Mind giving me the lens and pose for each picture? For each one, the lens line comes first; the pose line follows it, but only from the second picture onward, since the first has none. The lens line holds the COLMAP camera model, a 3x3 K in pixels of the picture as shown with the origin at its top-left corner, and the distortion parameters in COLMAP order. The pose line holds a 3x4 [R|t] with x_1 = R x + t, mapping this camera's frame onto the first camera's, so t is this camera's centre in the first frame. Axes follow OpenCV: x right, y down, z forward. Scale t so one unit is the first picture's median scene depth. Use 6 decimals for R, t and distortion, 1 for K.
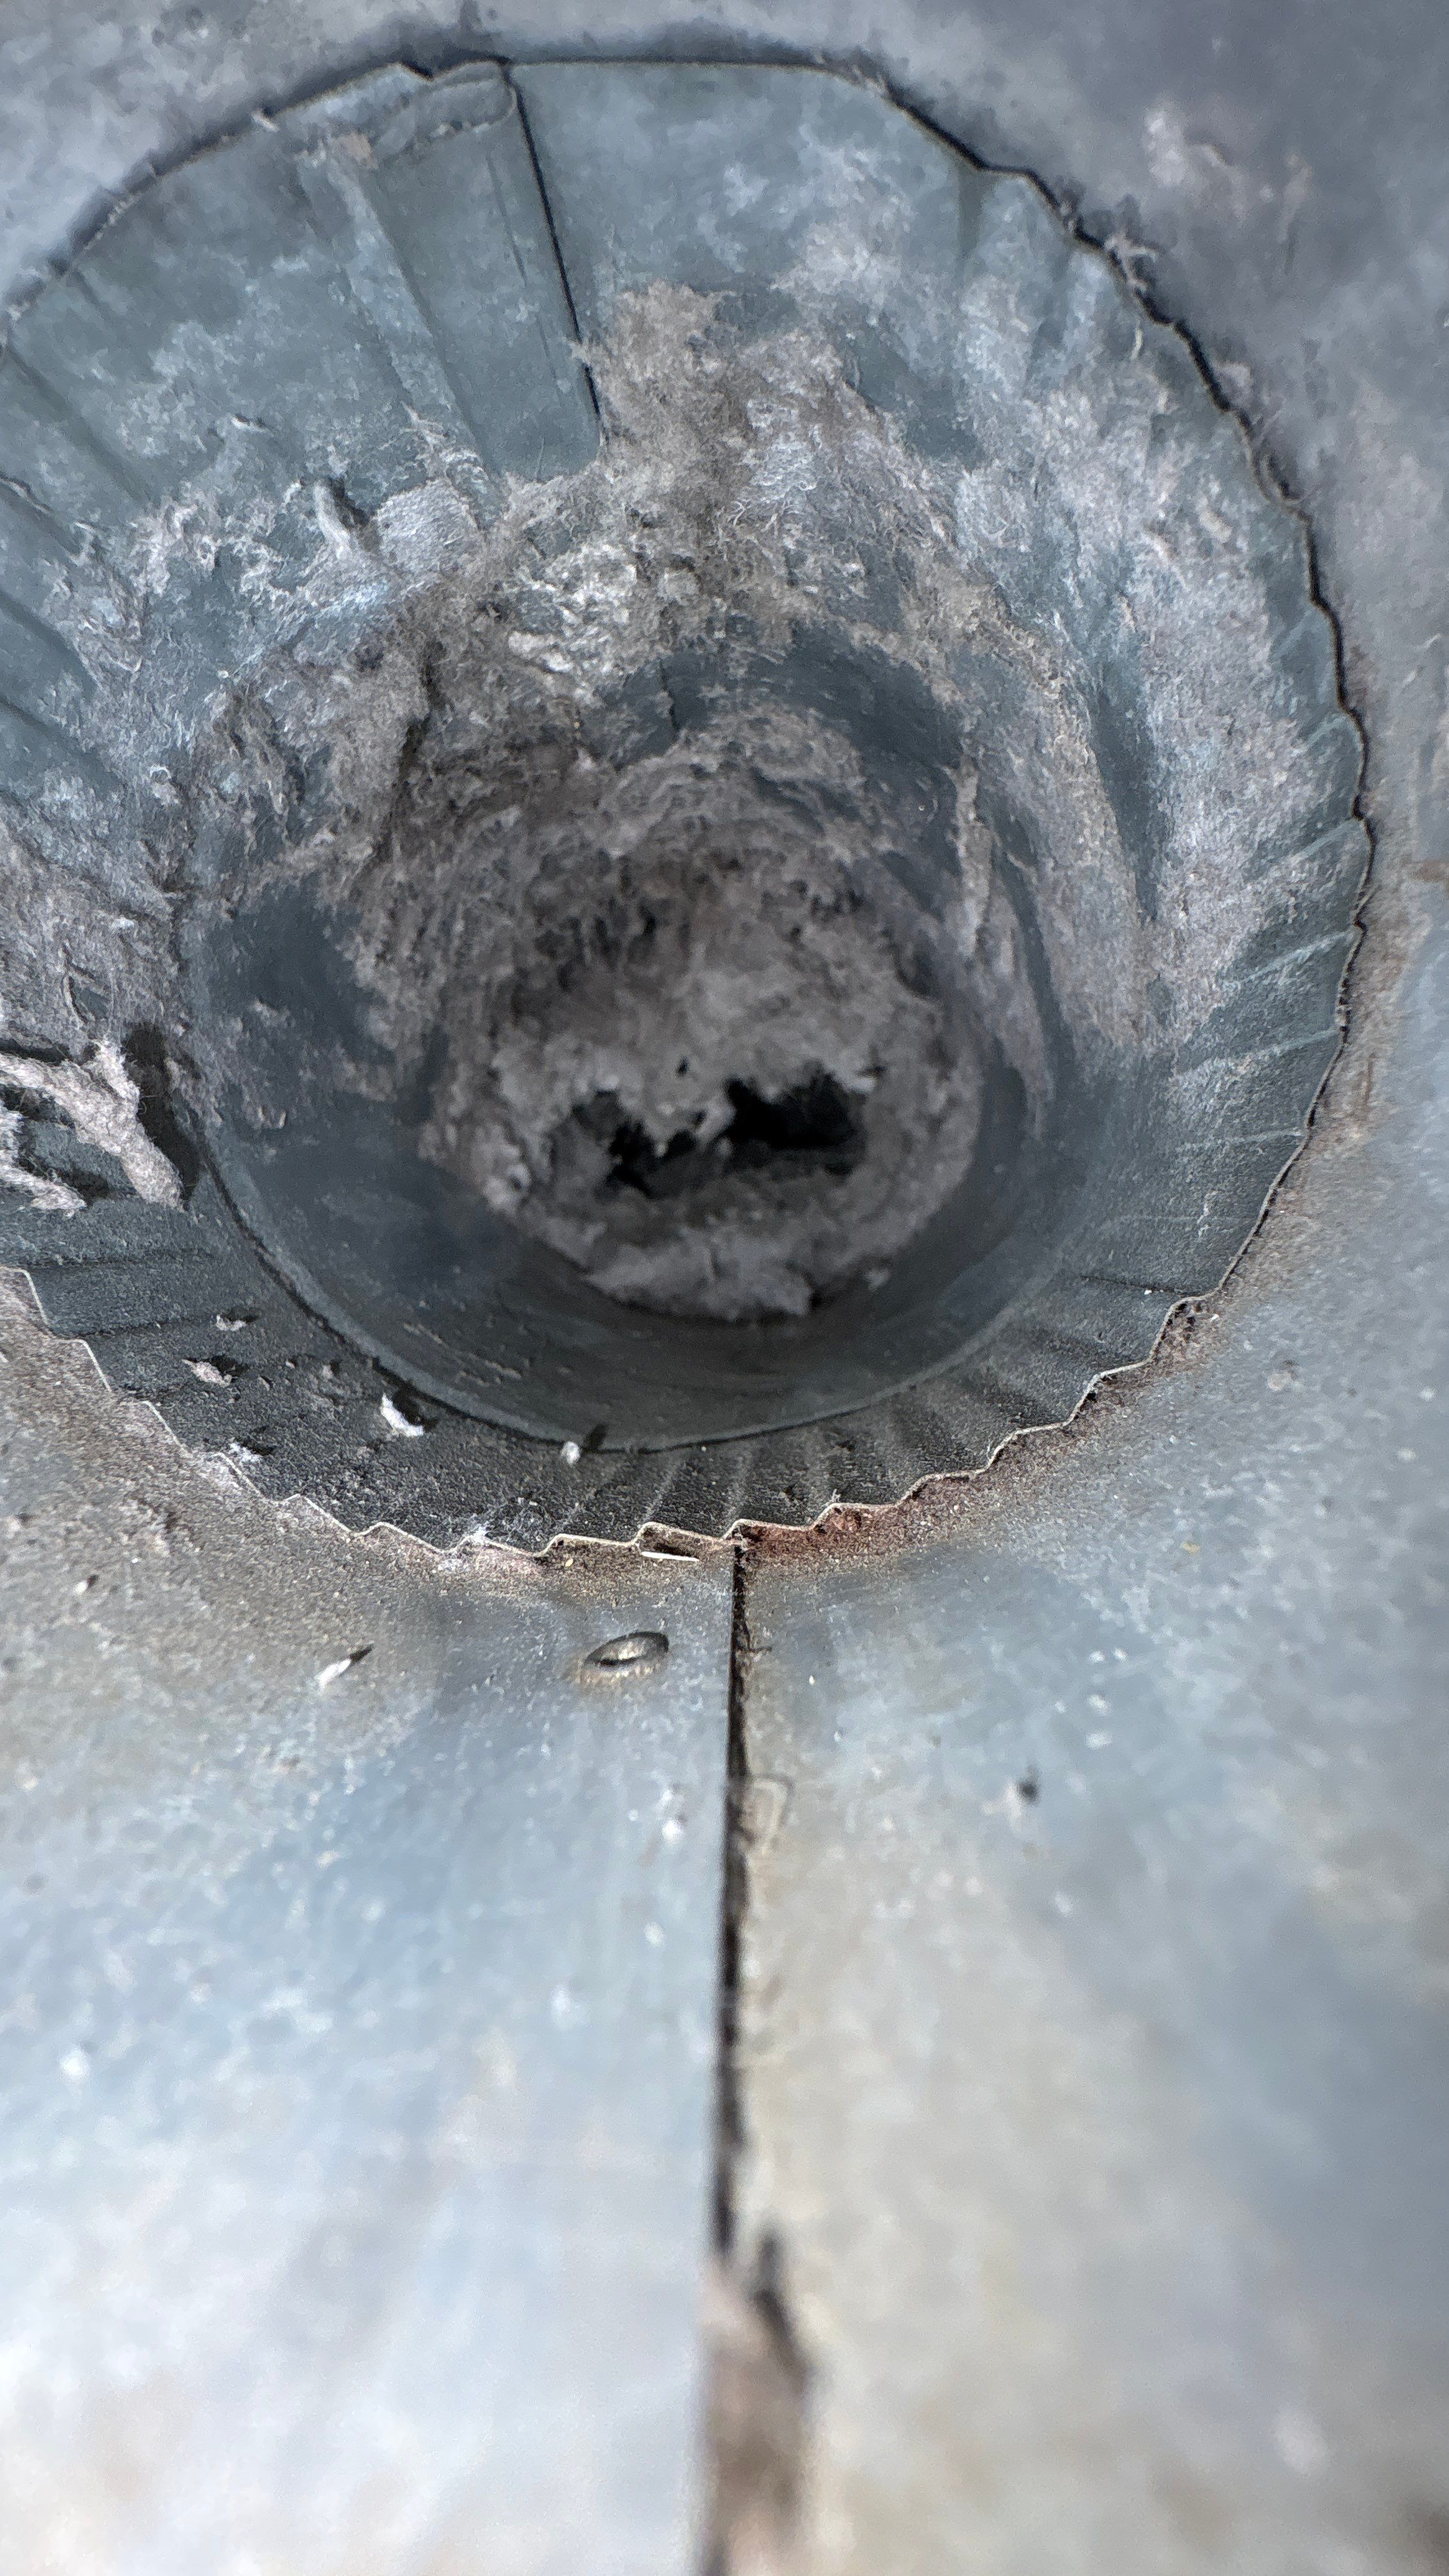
lens RADIAL K [[1119.4, 0, 723.9], [0, 1119.4, 1302.2], [0, 0, 1]] dist [0.000271, 0.000022]
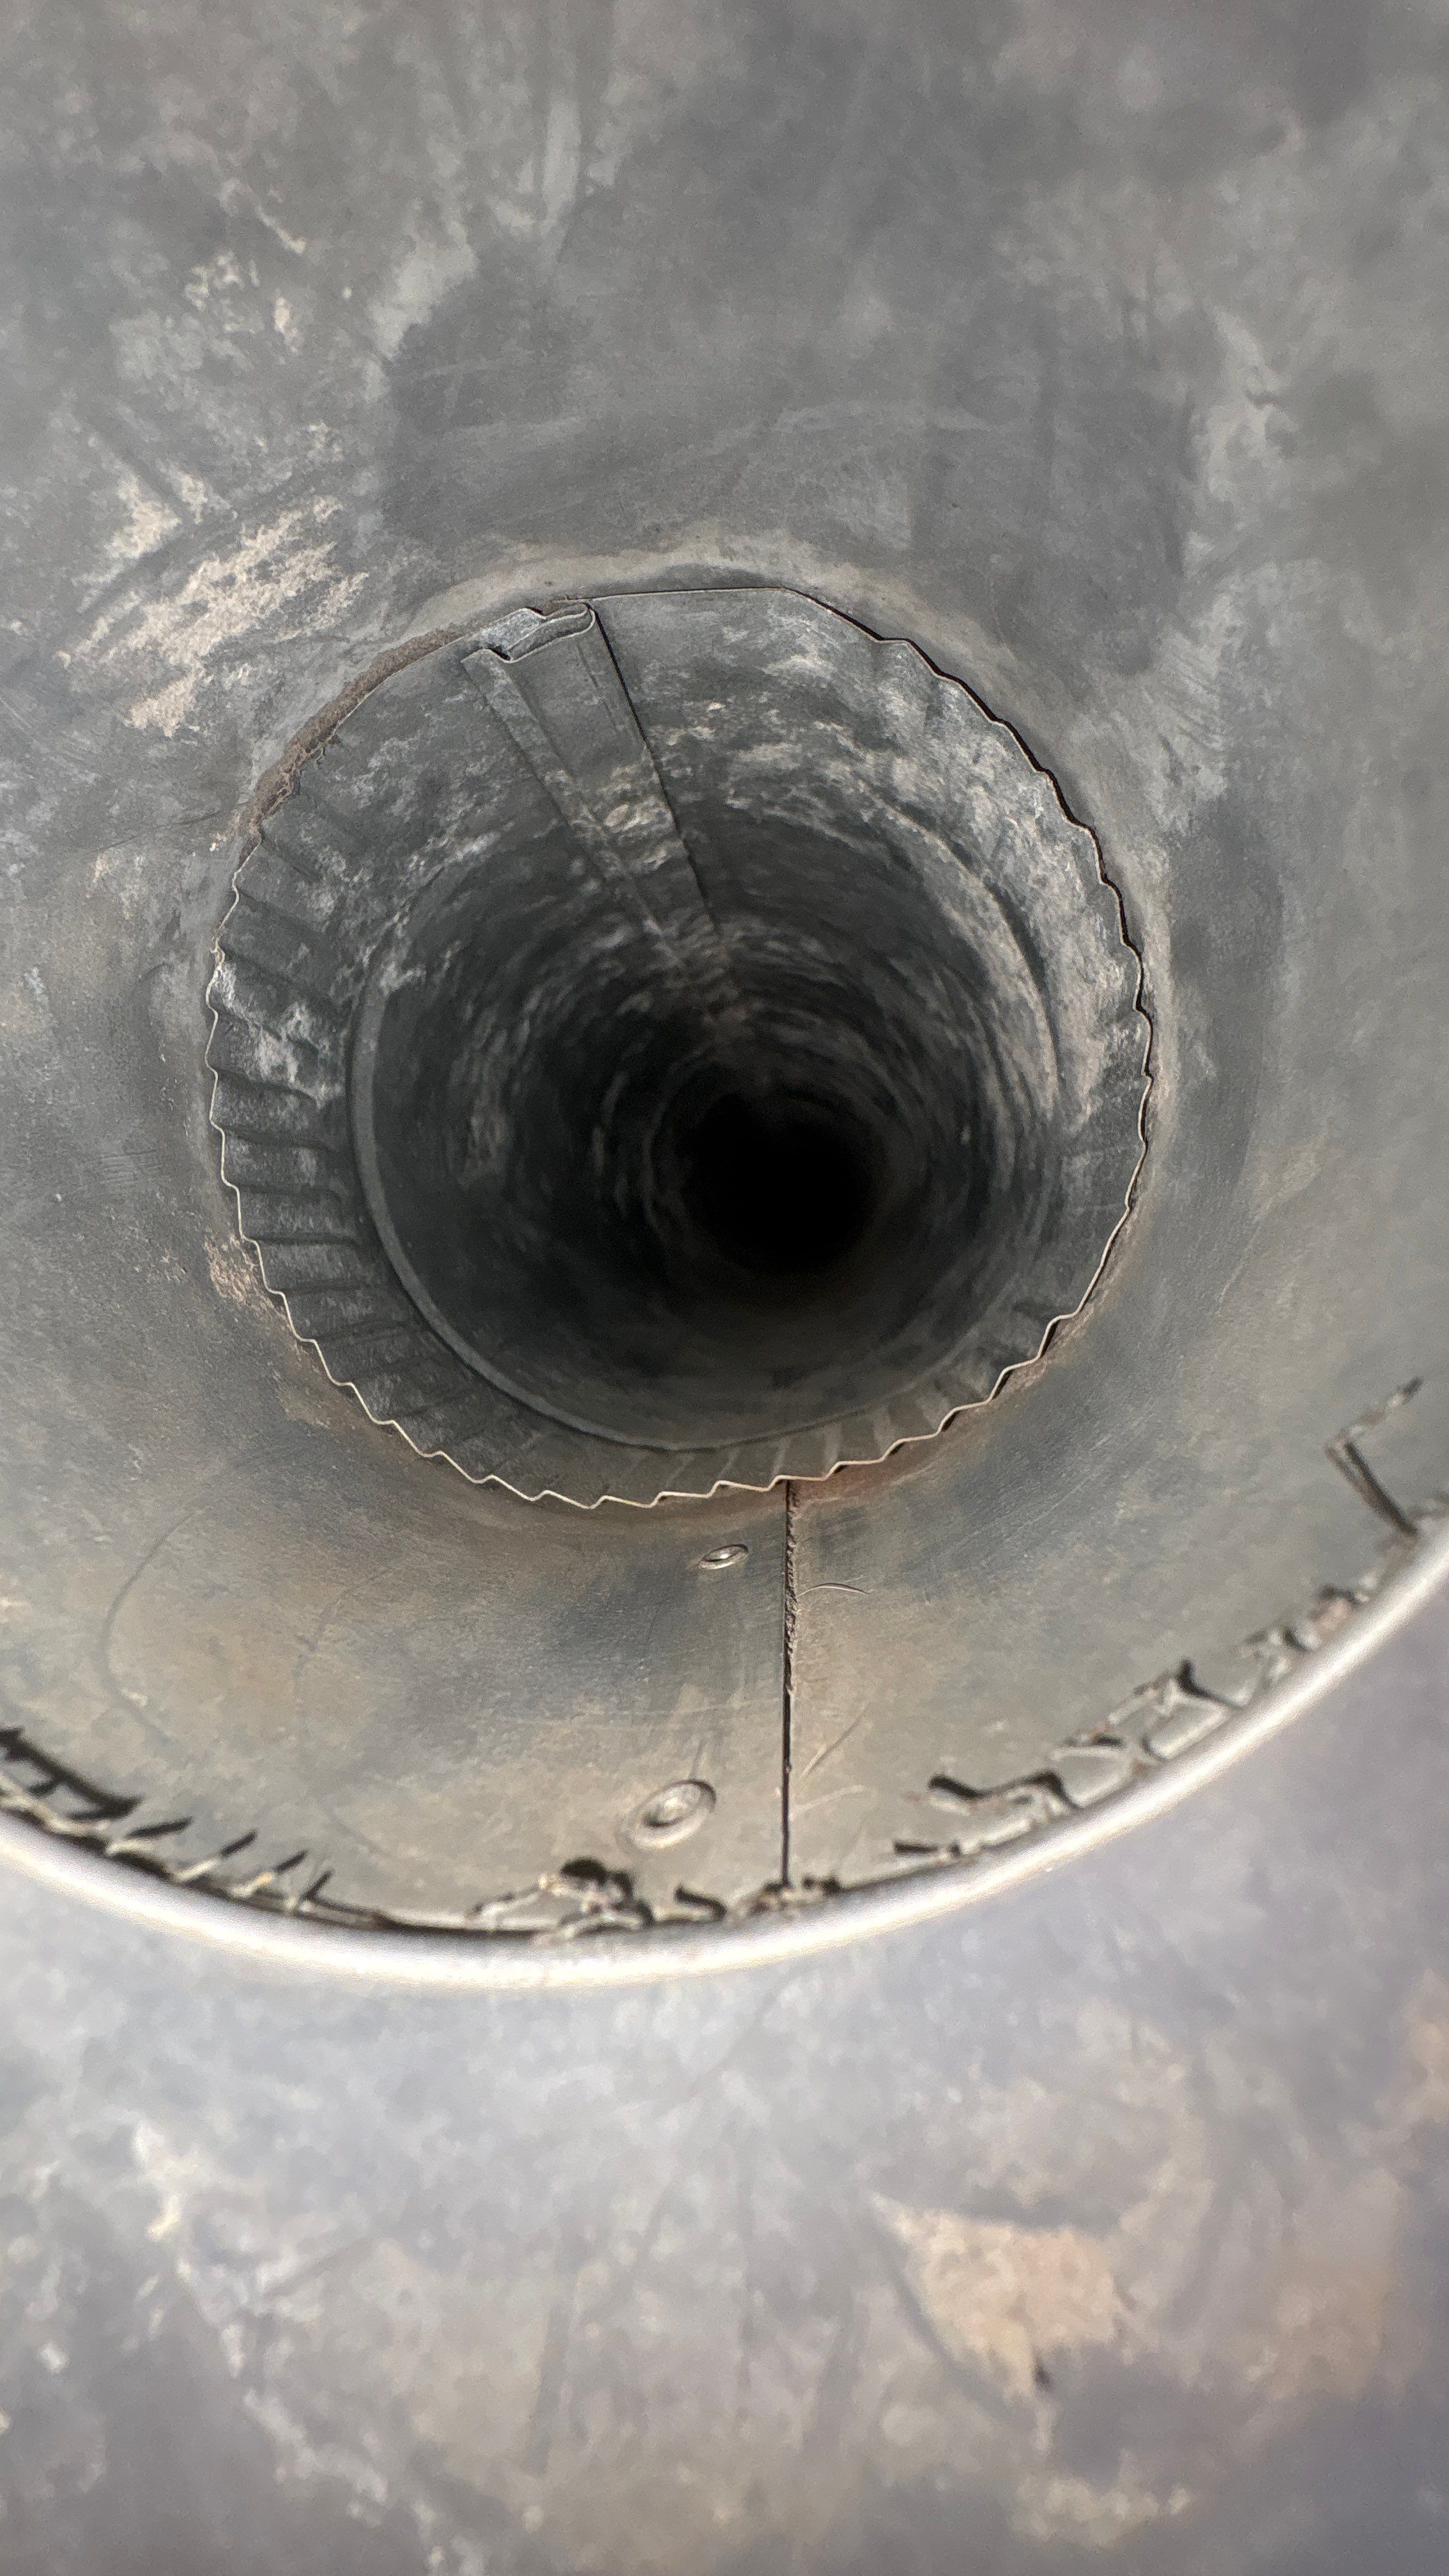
lens RADIAL K [[1119.4, 0, 723.9], [0, 1119.4, 1302.2], [0, 0, 1]] dist [0.000271, 0.000022]
pose [[0.997674, -0.055197, -0.039990, 0.012765], [0.054142, 0.998168, -0.026995, -0.008246], [0.041407, 0.024767, 0.998835, -0.522398]]
